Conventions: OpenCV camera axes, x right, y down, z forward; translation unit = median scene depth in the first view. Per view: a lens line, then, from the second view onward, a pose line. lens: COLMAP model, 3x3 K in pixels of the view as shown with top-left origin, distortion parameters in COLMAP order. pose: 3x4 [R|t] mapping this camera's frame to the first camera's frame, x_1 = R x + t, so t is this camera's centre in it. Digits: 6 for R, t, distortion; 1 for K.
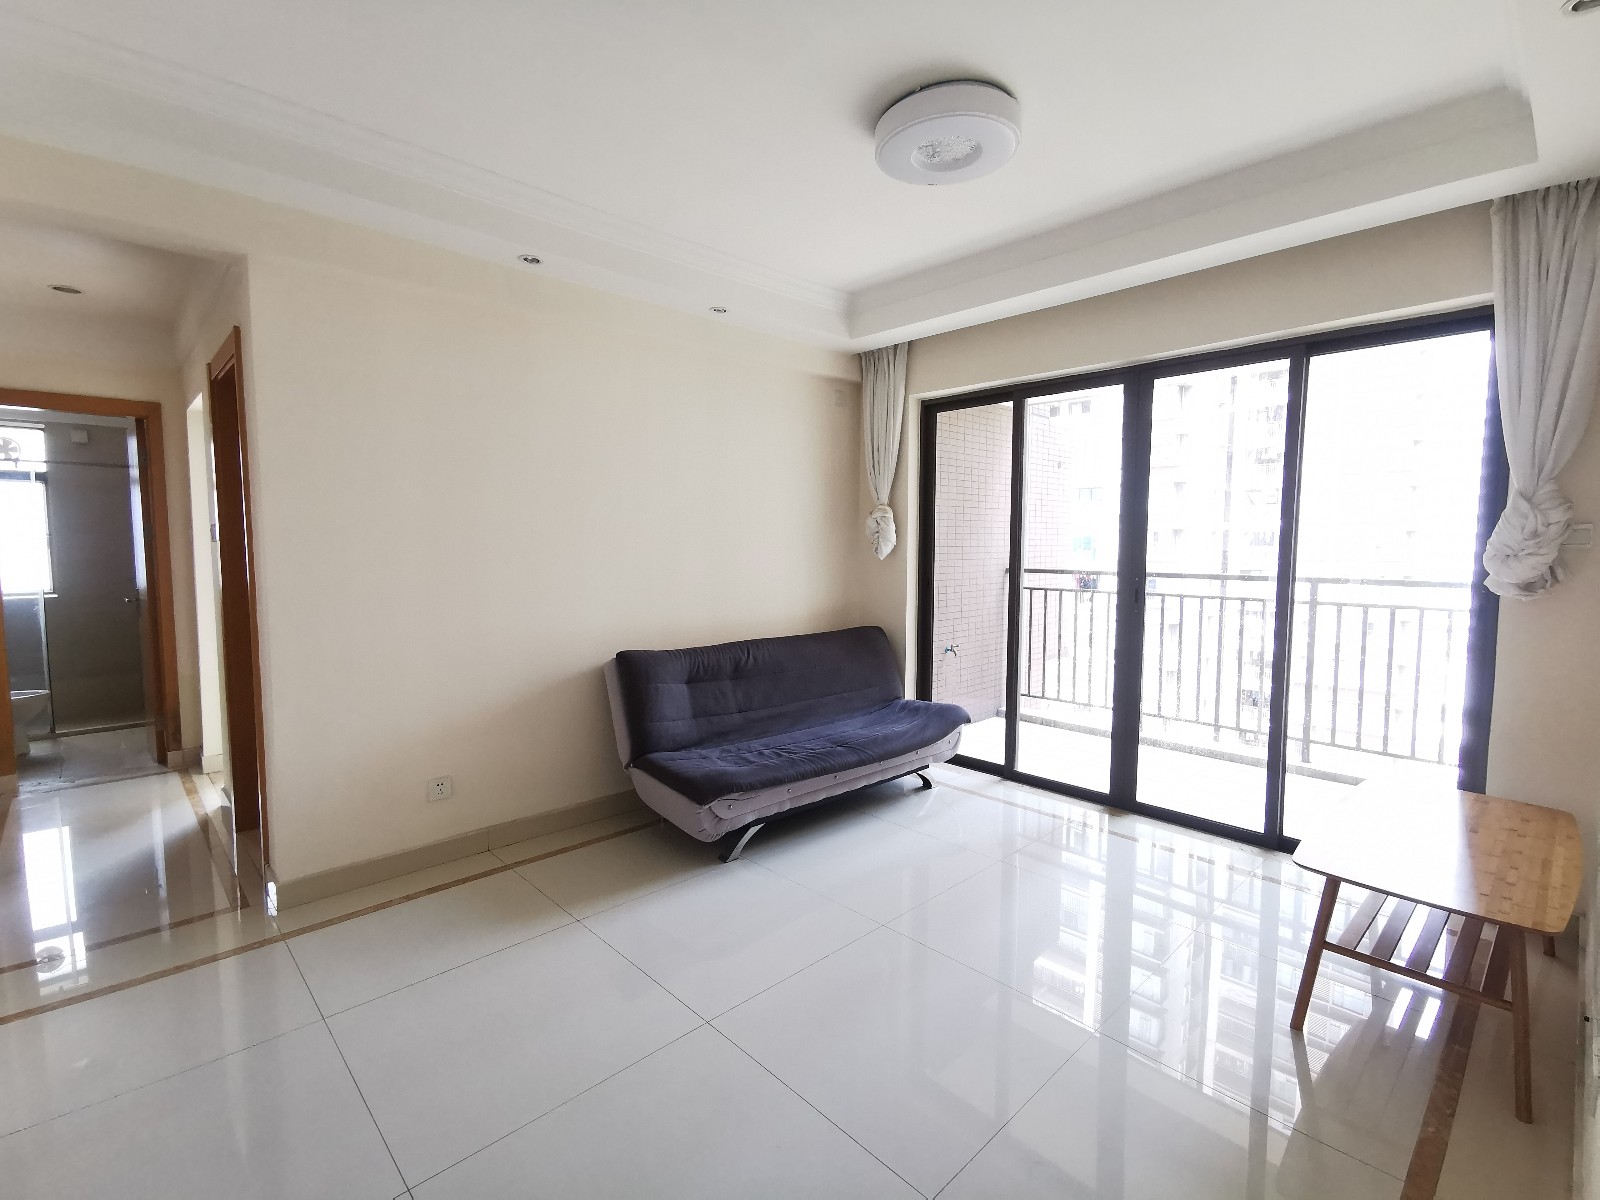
lens RADIAL K [[746.4, 0, 800.0], [0, 746.4, 600.0], [0, 0, 1]] dist [-0.001950, 0.012471]
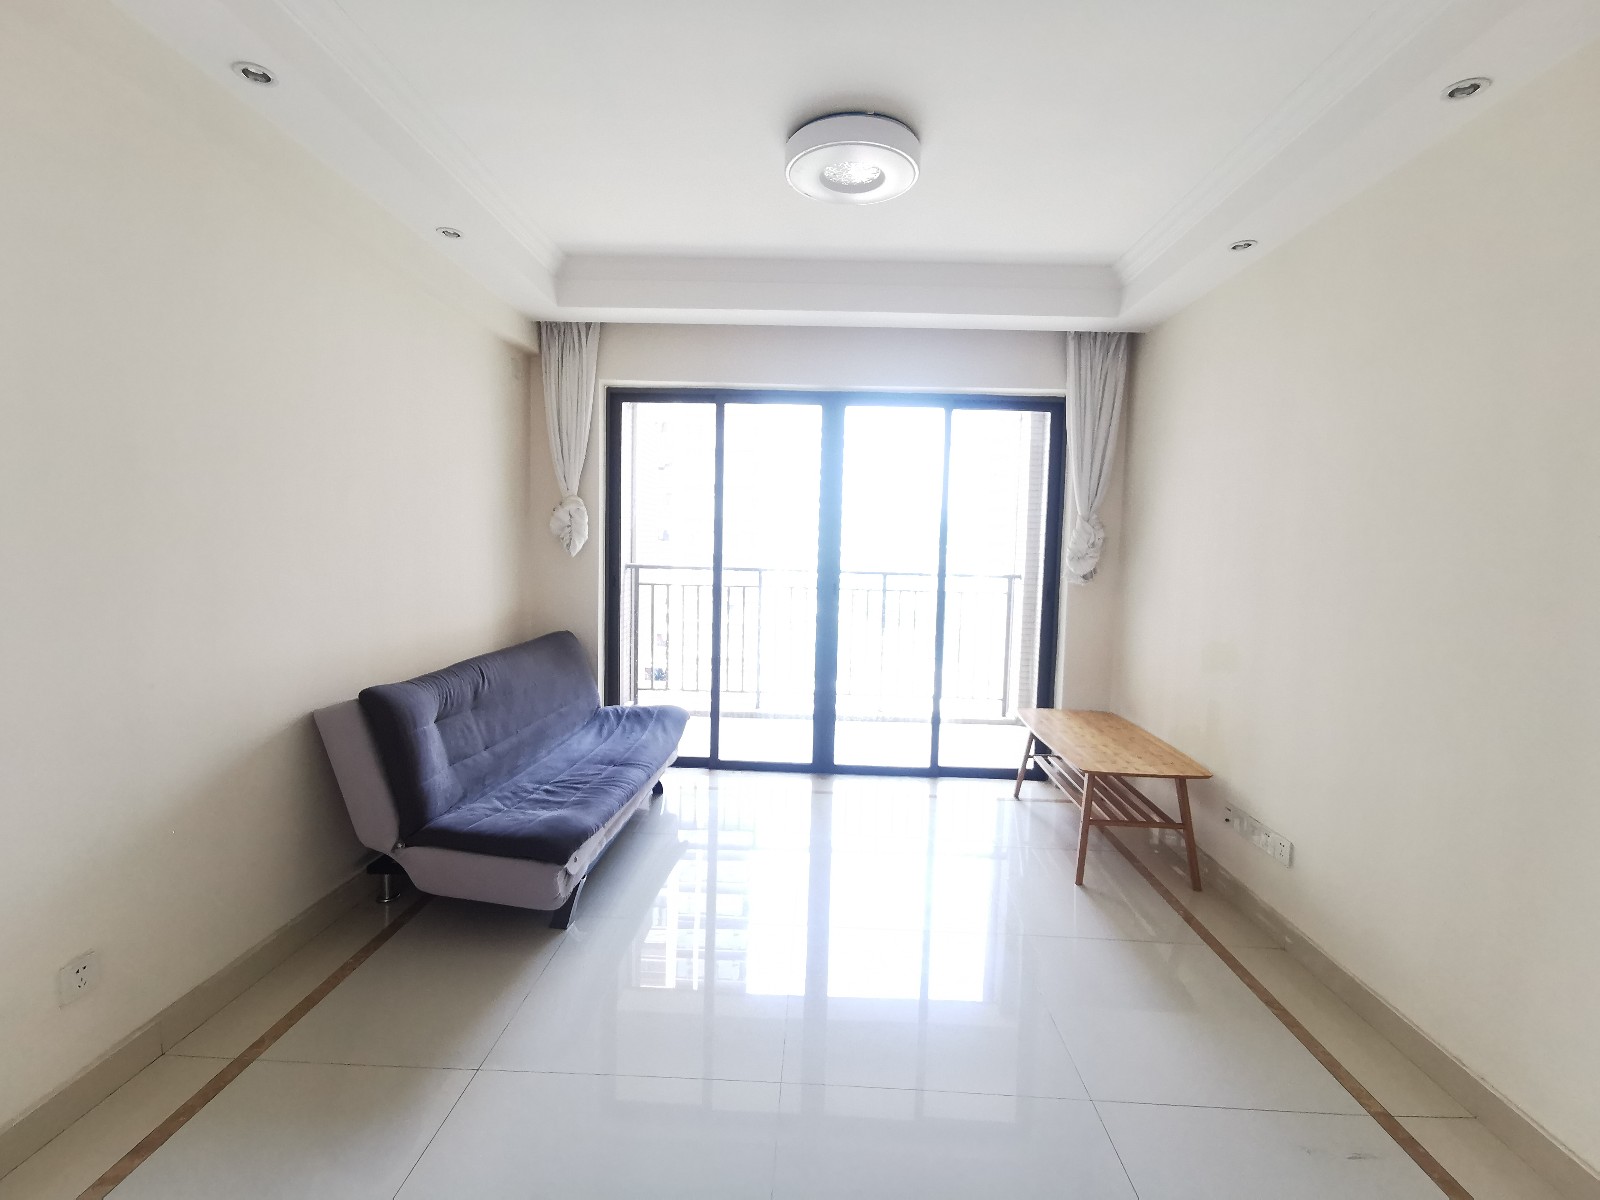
lens RADIAL K [[746.4, 0, 800.0], [0, 746.4, 600.0], [0, 0, 1]] dist [-0.001950, 0.012471]
pose [[0.717026, -0.035795, 0.696127, -0.380499], [0.029728, 0.999342, 0.020765, -0.014261], [-0.696412, 0.005805, 0.717618, 0.188732]]
